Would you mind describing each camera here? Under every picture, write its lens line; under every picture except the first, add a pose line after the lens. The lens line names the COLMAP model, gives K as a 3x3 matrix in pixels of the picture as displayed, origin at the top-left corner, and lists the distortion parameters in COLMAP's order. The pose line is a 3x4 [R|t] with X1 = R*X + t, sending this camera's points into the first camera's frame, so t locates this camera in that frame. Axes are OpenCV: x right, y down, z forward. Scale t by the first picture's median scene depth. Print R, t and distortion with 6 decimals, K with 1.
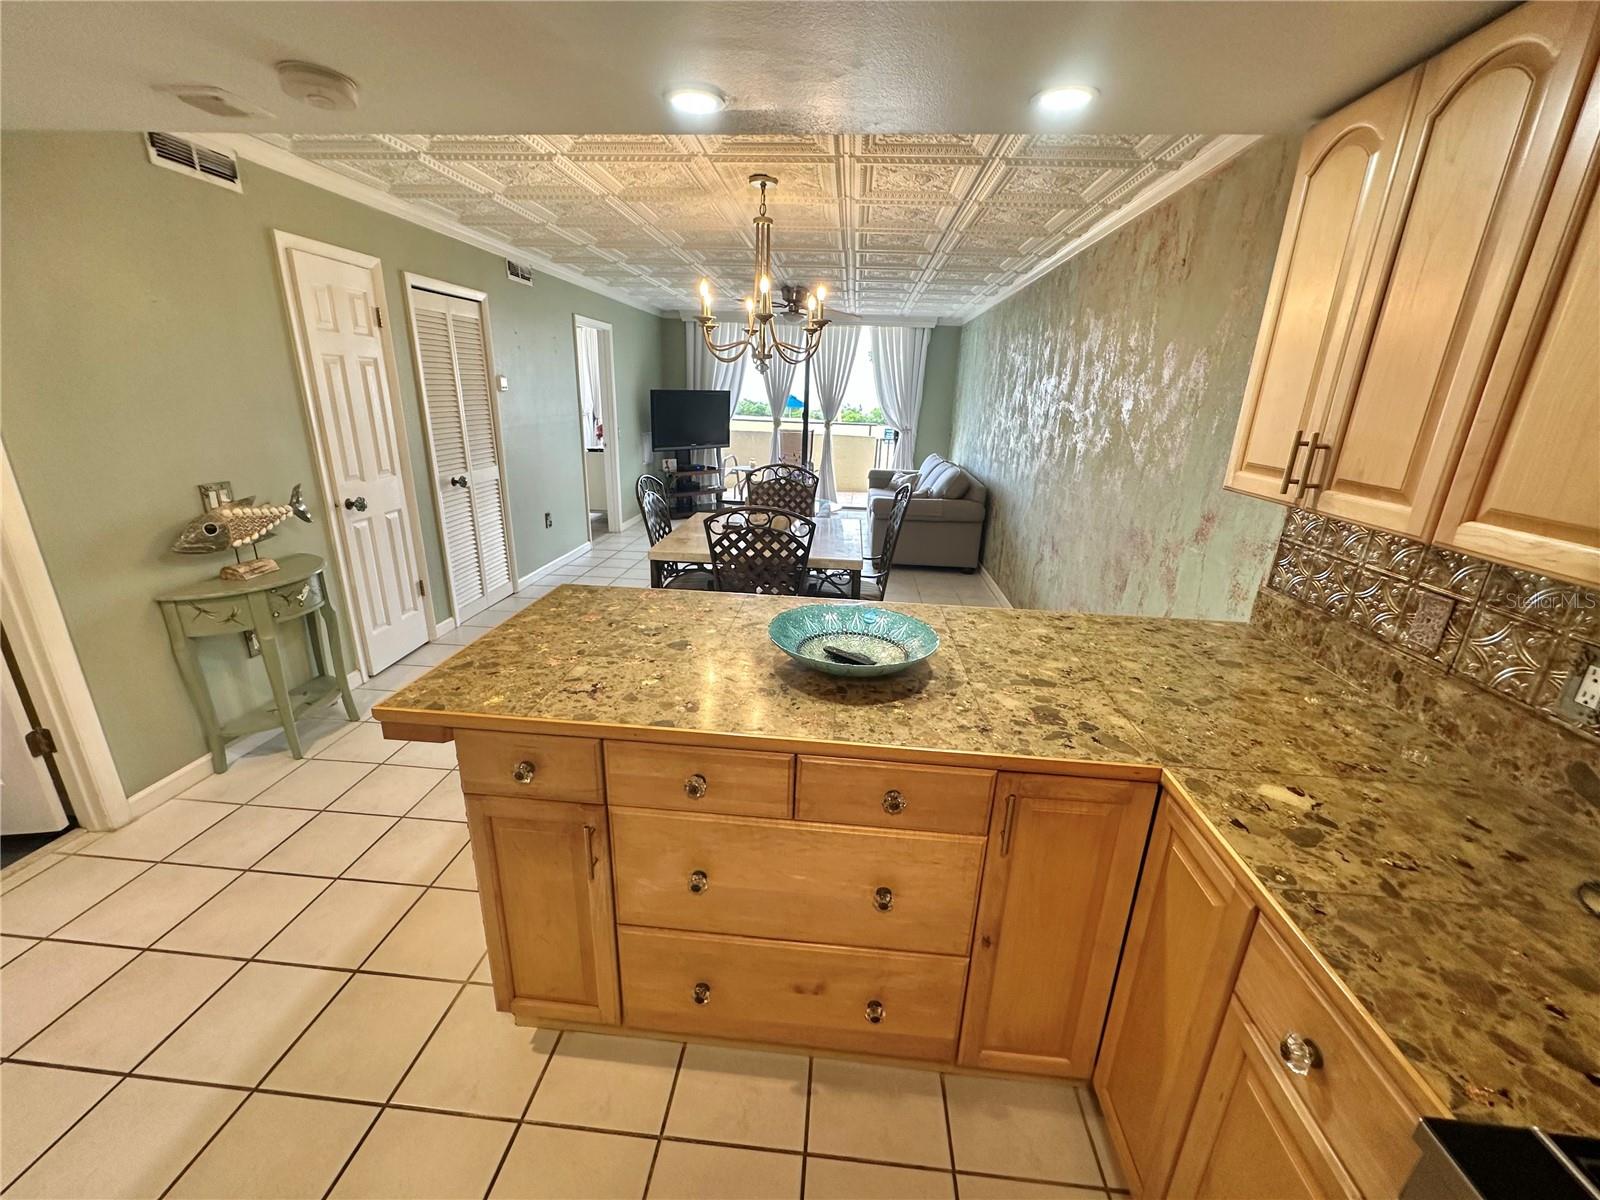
lens RADIAL K [[639.4, 0, 797.1], [0, 639.4, 598.2], [0, 0, 1]] dist [-0.001943, 0.000031]
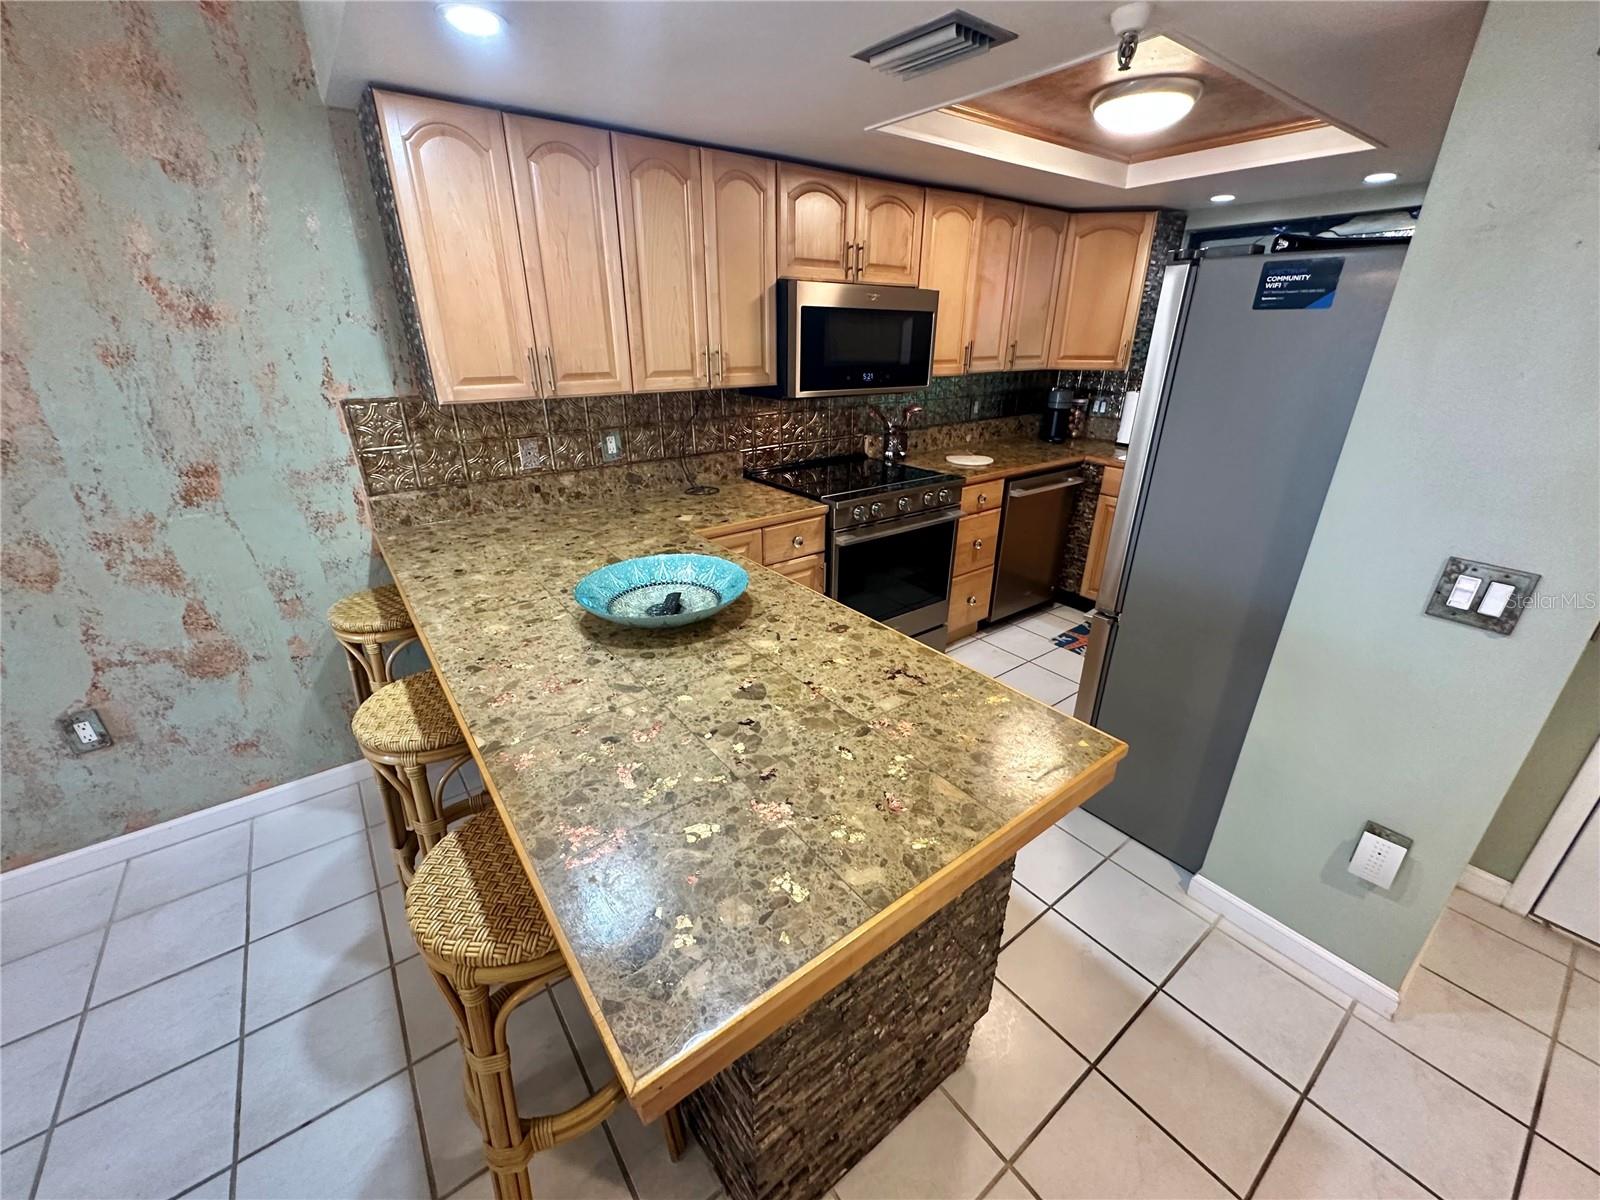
lens RADIAL K [[639.4, 0, 800.7], [0, 639.4, 597.9], [0, 0, 1]] dist [-0.001943, 0.000031]
pose [[-0.668730, -0.319776, 0.671225, -0.616925], [0.209477, 0.785179, 0.582763, -0.391604], [-0.713386, 0.530317, -0.458088, 1.112774]]
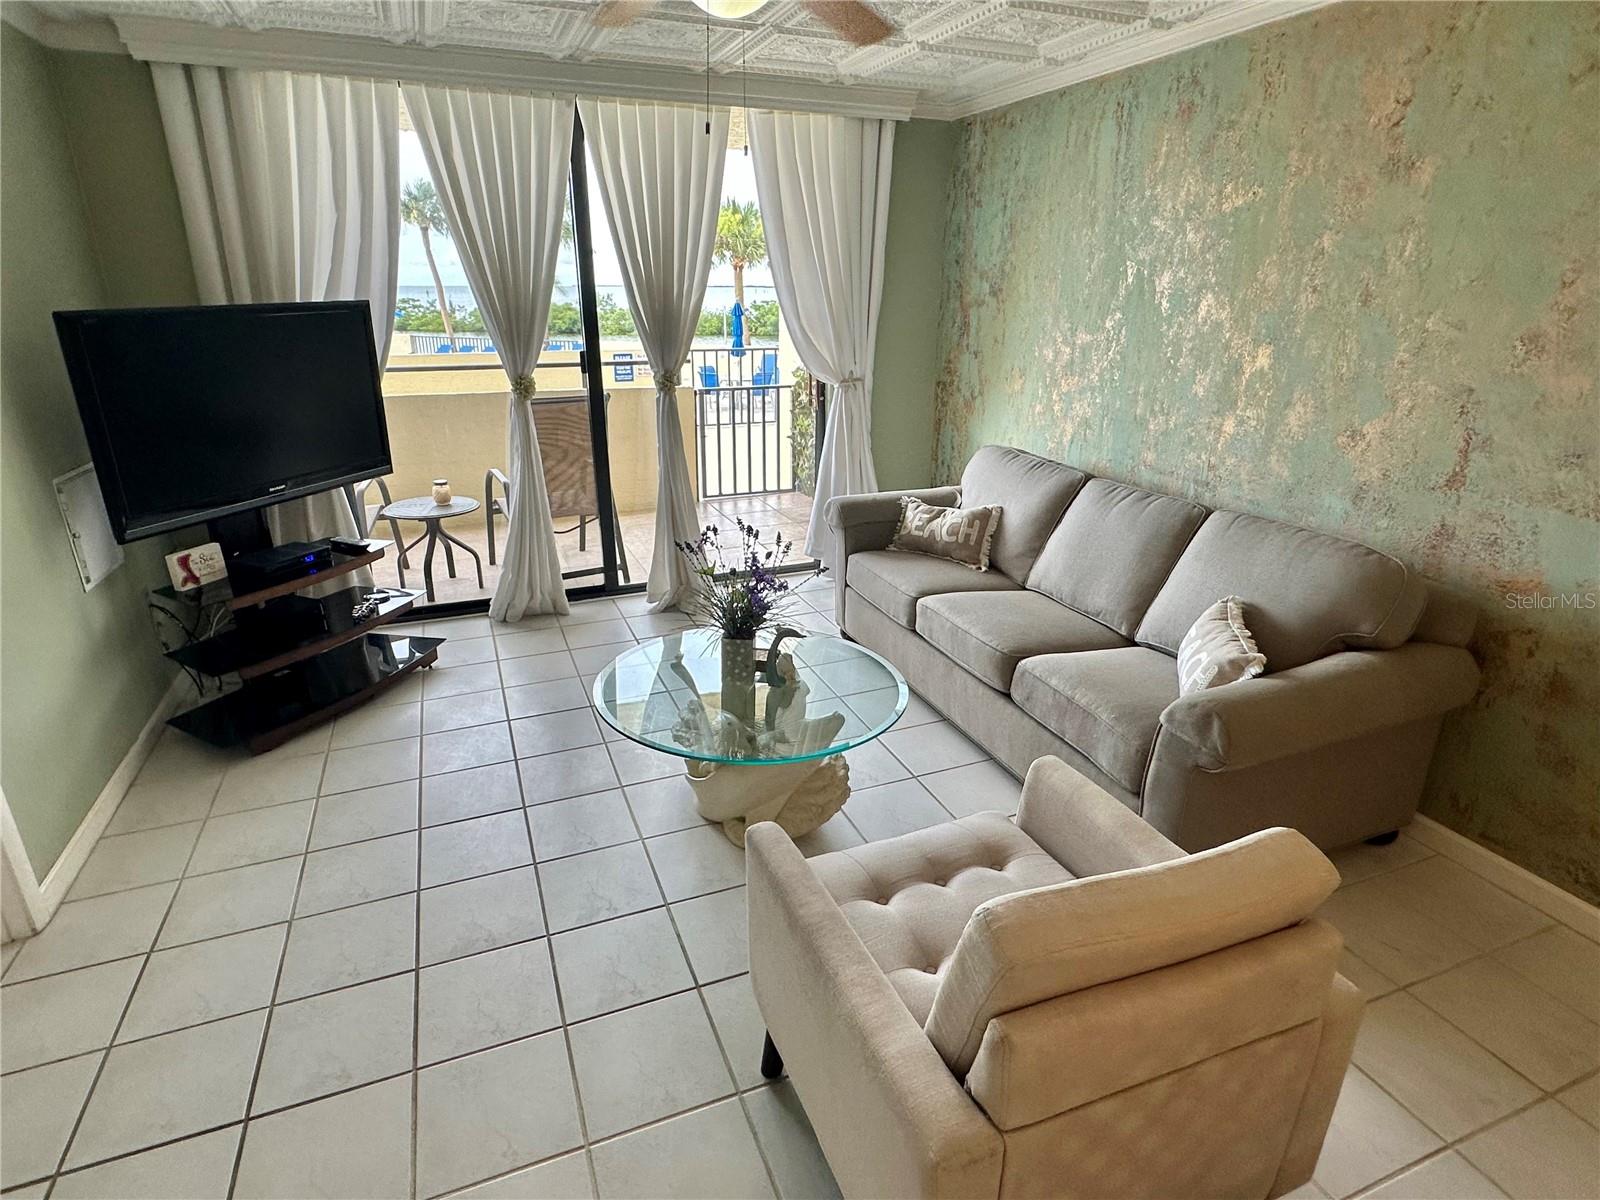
lens RADIAL K [[855.7, 0, 791.3], [0, 855.7, 601.5], [0, 0, 1]] dist [0.001151, 0.000565]
pose [[0.891426, -0.183811, 0.414214, -0.540507], [0.162478, 0.982913, 0.086508, -0.805201], [-0.423038, -0.009815, 0.906059, 2.353710]]
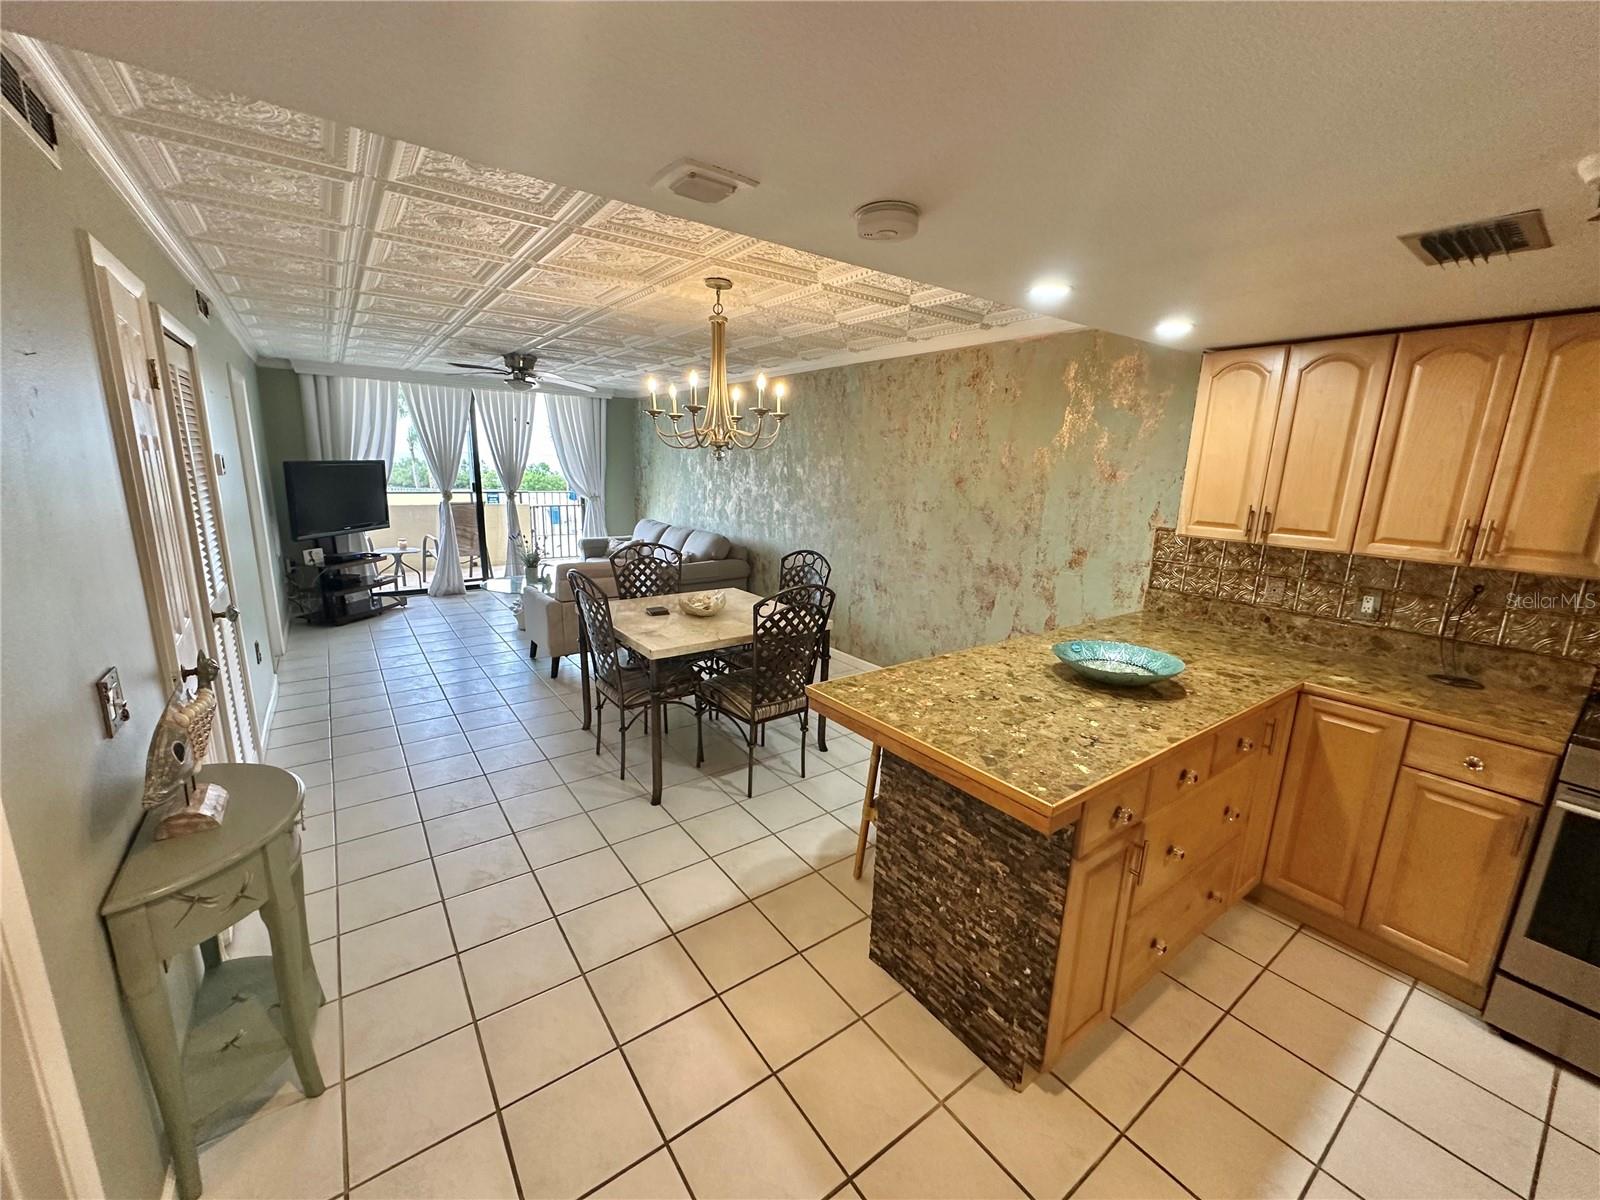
lens RADIAL K [[639.4, 0, 797.9], [0, 639.4, 595.2], [0, 0, 1]] dist [-0.001943, 0.000031]
pose [[0.755177, -0.144069, 0.639493, -1.133047], [0.198350, 0.980039, -0.013443, -0.171175], [-0.624791, 0.136996, 0.768679, 0.279058]]
